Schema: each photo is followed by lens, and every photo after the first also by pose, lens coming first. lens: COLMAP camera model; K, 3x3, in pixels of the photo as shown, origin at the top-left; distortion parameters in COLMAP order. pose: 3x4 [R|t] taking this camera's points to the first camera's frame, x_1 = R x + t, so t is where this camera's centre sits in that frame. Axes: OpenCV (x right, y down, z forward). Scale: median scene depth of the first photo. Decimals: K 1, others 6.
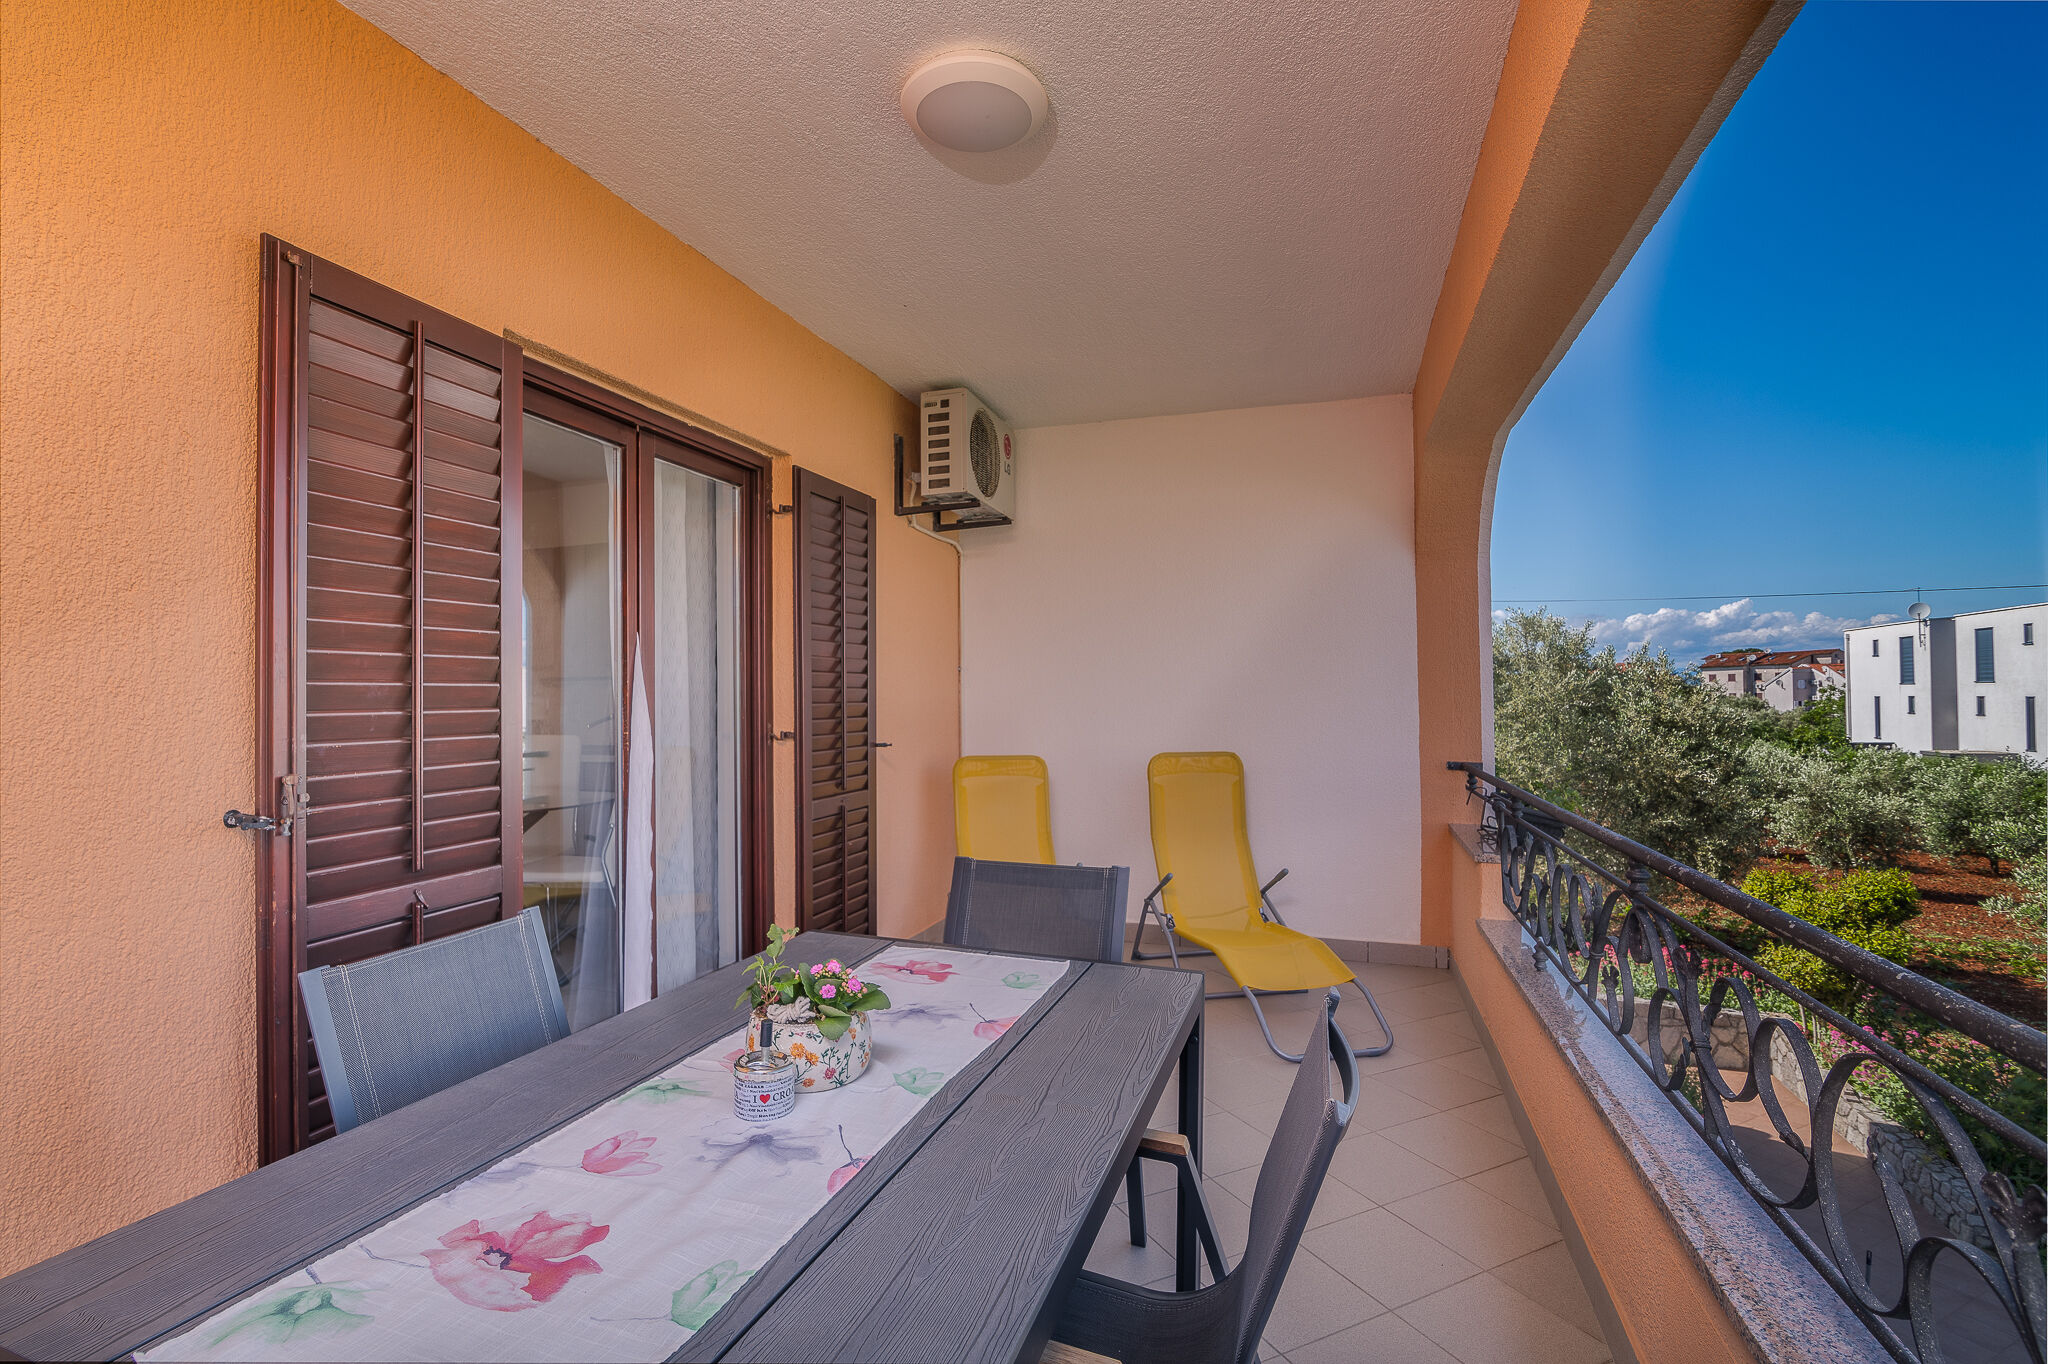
lens RADIAL K [[975.6, 0, 1018.3], [0, 975.6, 685.0], [0, 0, 1]] dist [-0.007518, -0.000581]
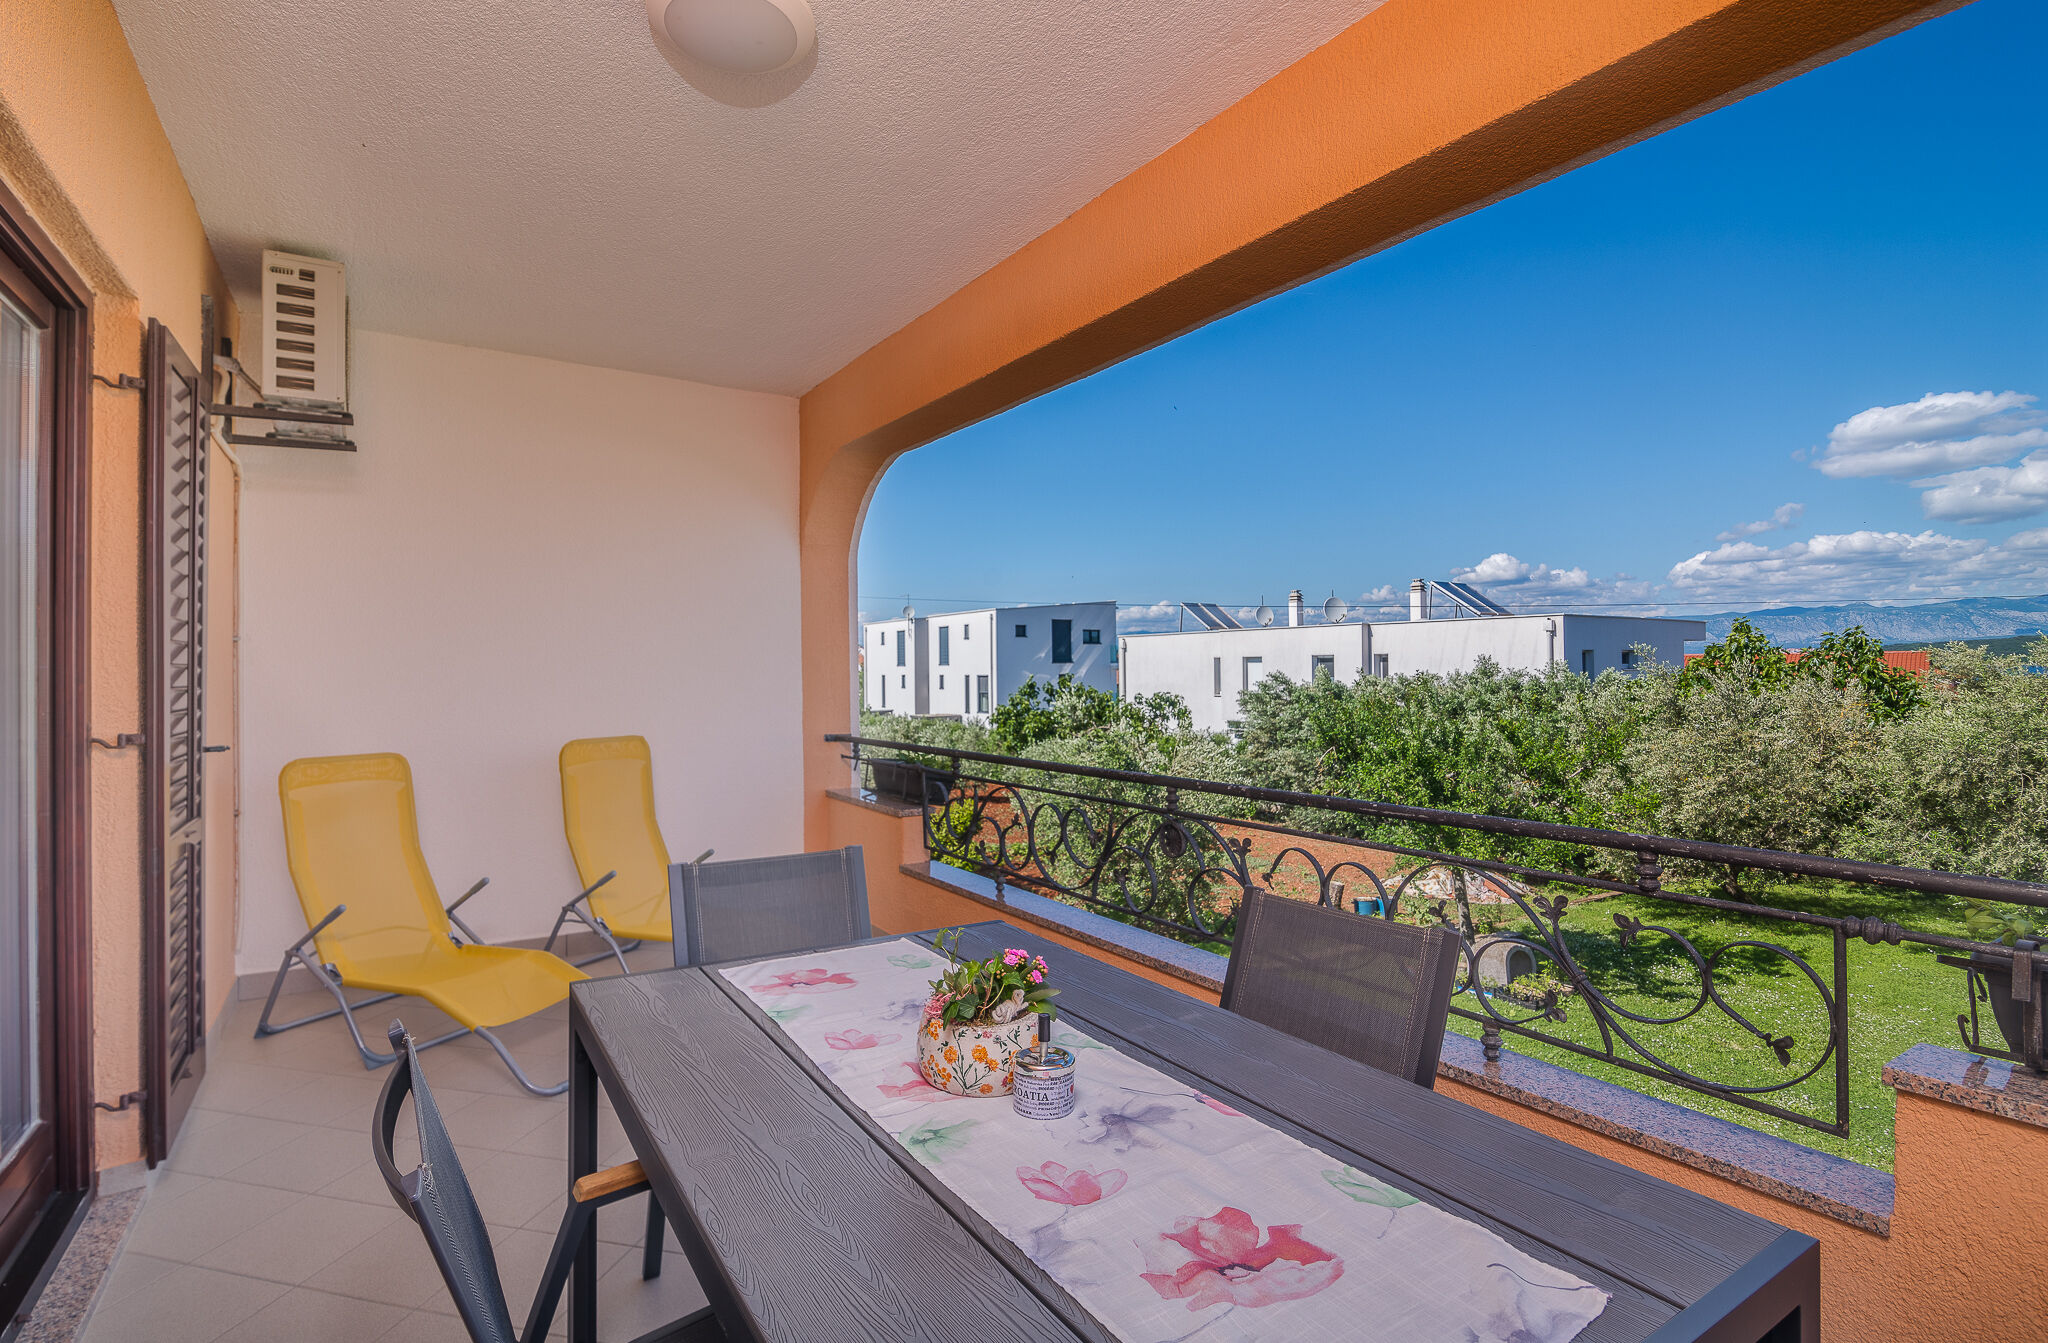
lens RADIAL K [[983.0, 0, 1027.1], [0, 983.0, 668.0], [0, 0, 1]] dist [-0.004451, -0.000814]
pose [[0.626294, 0.003752, 0.779578, -0.305774], [-0.006493, 0.999979, 0.000404, 0.000353], [-0.779560, -0.005315, 0.626305, 0.120805]]
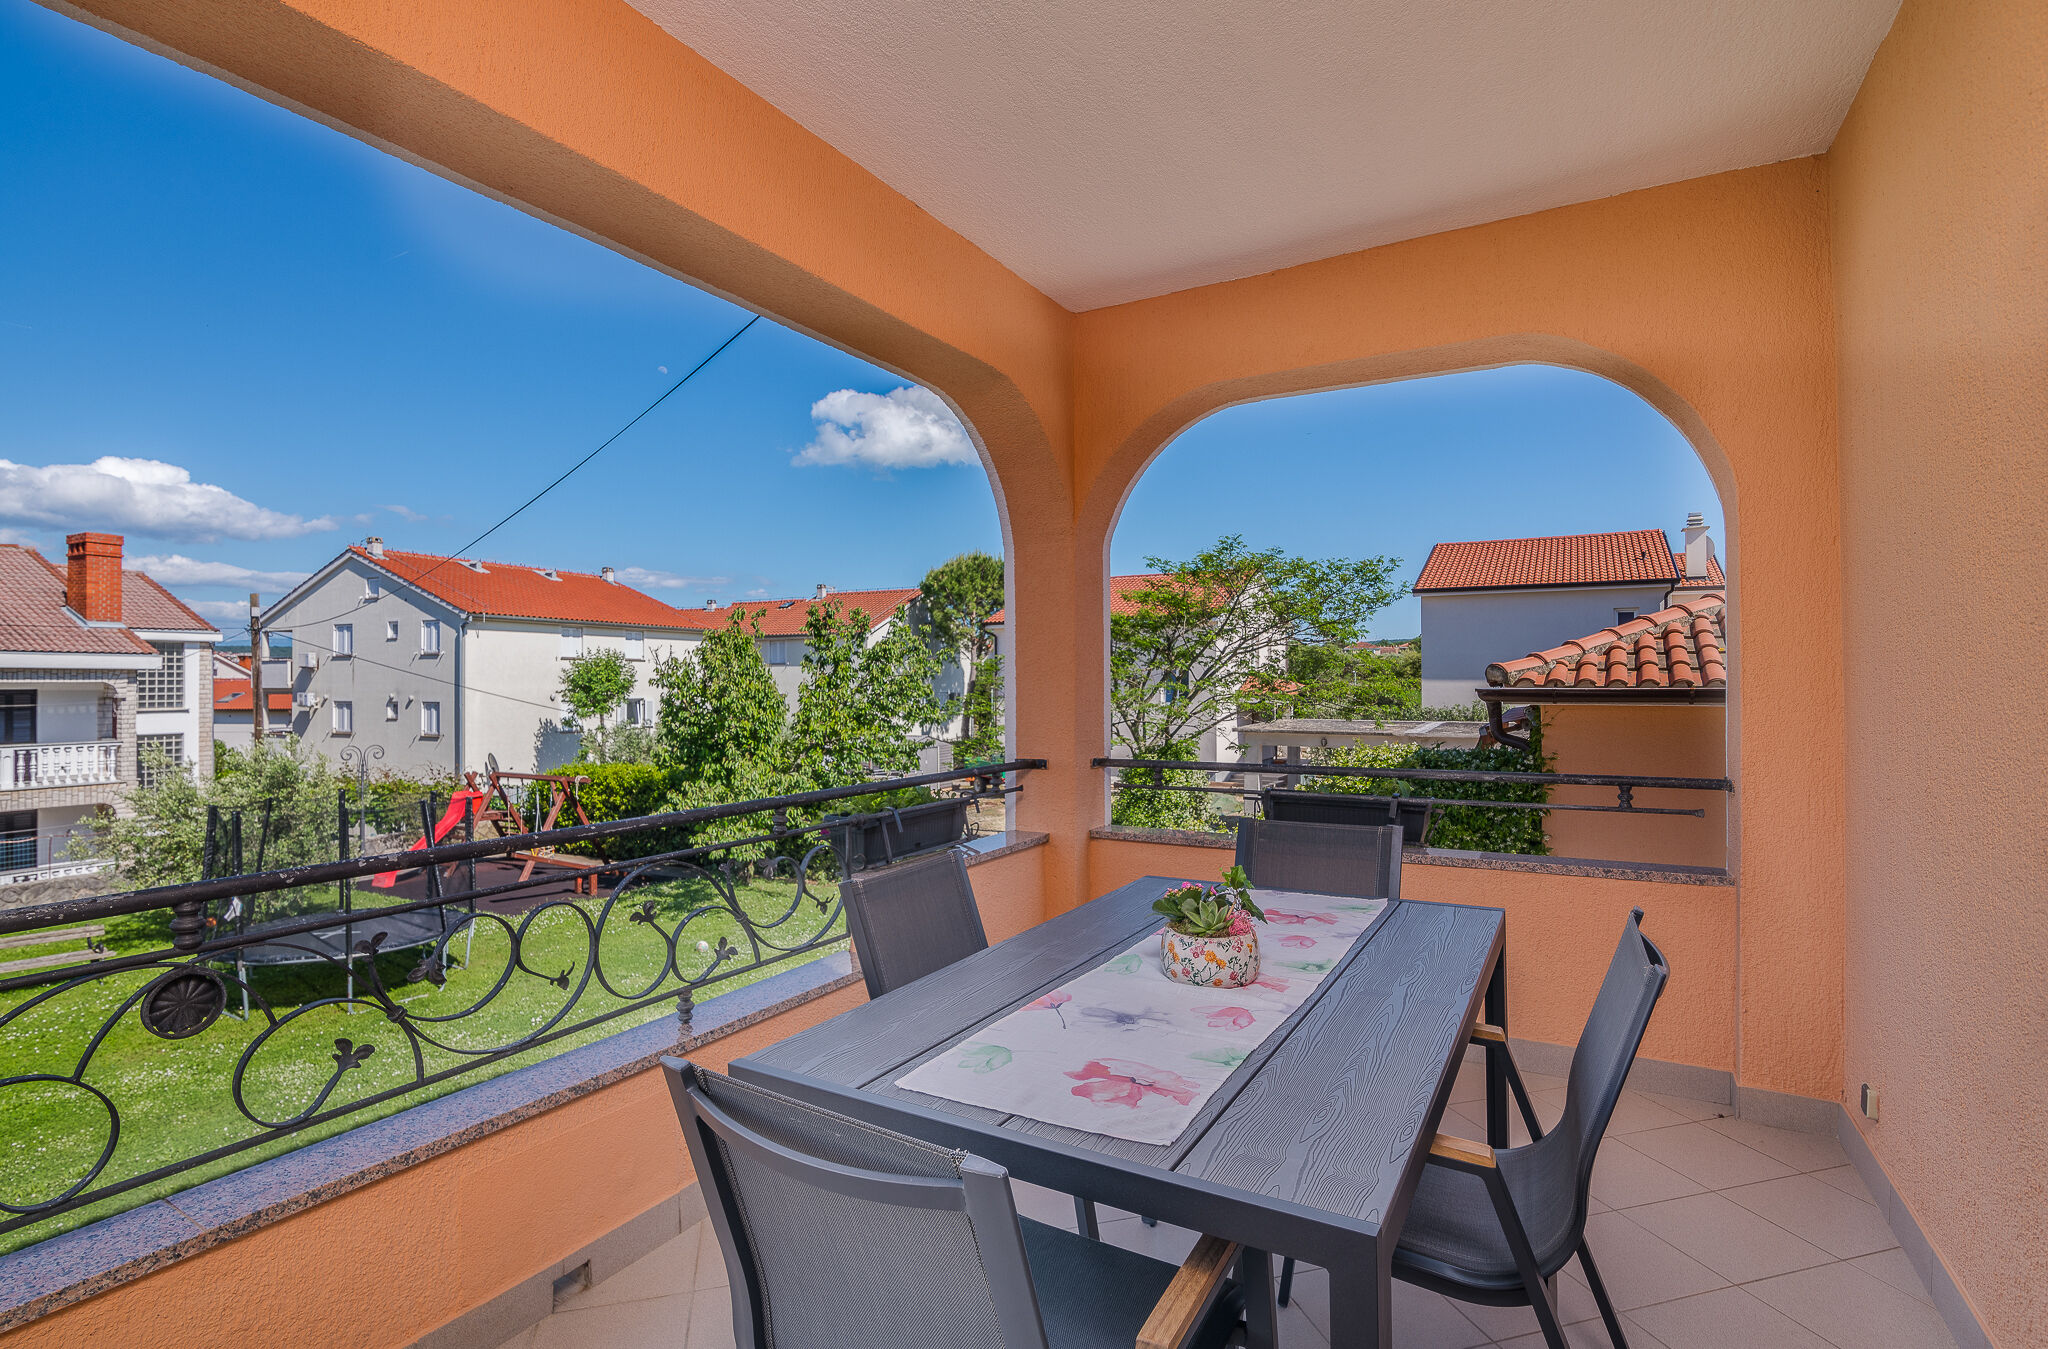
lens RADIAL K [[975.6, 0, 1019.0], [0, 975.6, 680.7], [0, 0, 1]] dist [-0.007518, -0.000581]
pose [[-0.978925, 0.007067, 0.204096, -0.076631], [0.003161, 0.999806, -0.019456, 0.012050], [-0.204194, -0.018401, -0.978758, 0.747649]]
